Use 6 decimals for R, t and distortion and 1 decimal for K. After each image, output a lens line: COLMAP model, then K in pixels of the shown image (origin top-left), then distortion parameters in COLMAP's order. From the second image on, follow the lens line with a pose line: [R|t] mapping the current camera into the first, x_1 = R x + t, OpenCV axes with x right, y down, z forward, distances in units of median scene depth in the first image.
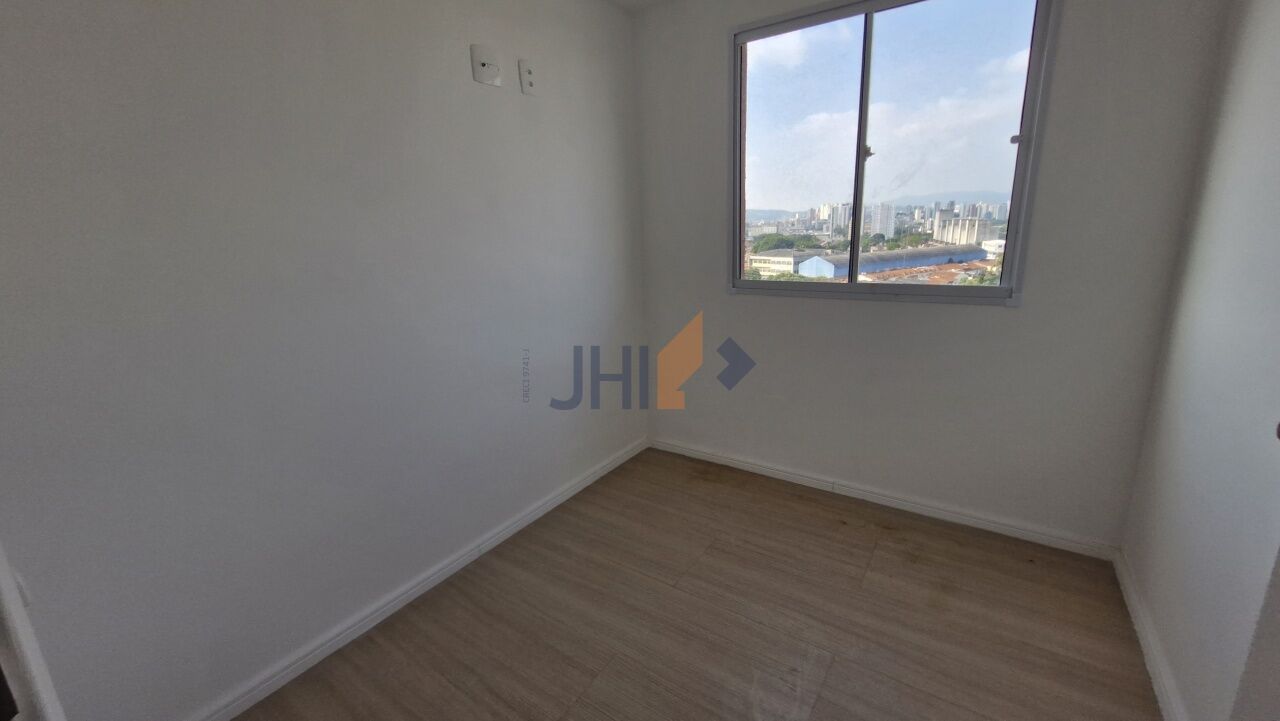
lens RADIAL K [[506.5, 0, 652.6], [0, 506.5, 354.8], [0, 0, 1]] dist [0.008625, -0.001026]
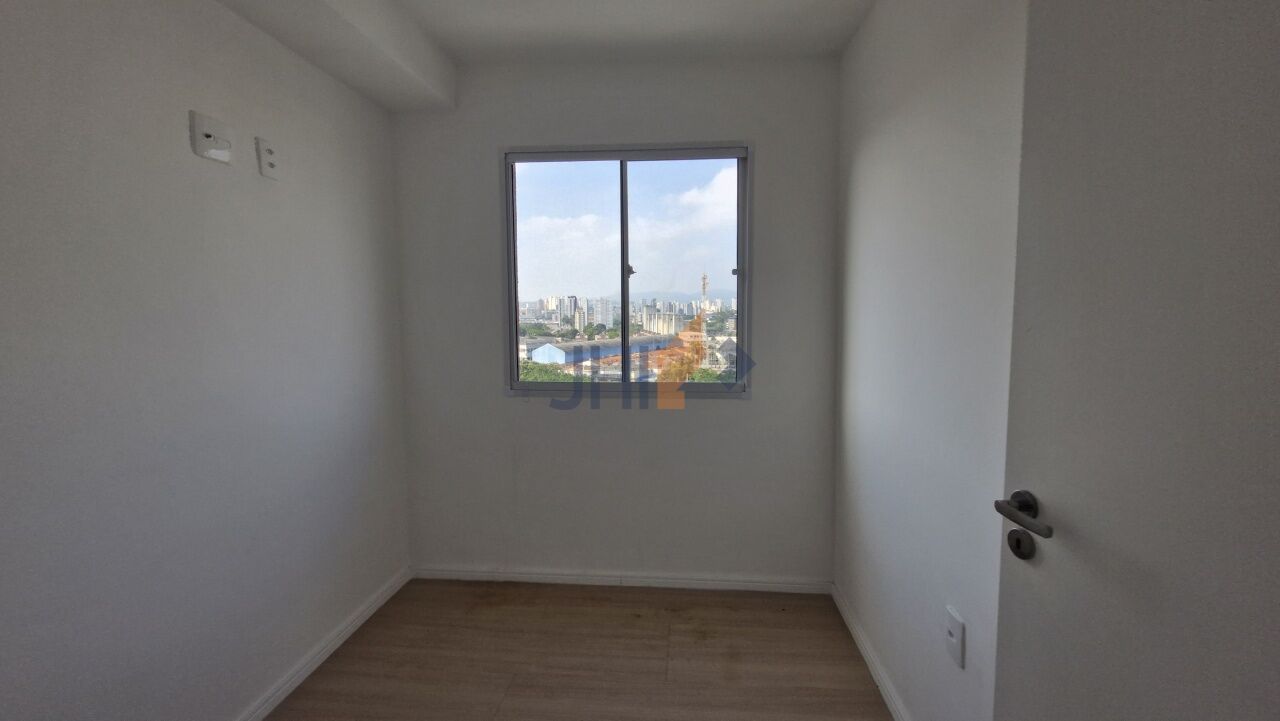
lens RADIAL K [[506.5, 0, 640.9], [0, 506.5, 351.2], [0, 0, 1]] dist [0.008625, -0.001026]
pose [[0.871194, -0.008427, 0.490867, -0.100147], [0.090428, 0.985500, -0.143574, -0.041286], [-0.482539, 0.169469, 0.859323, 0.022008]]
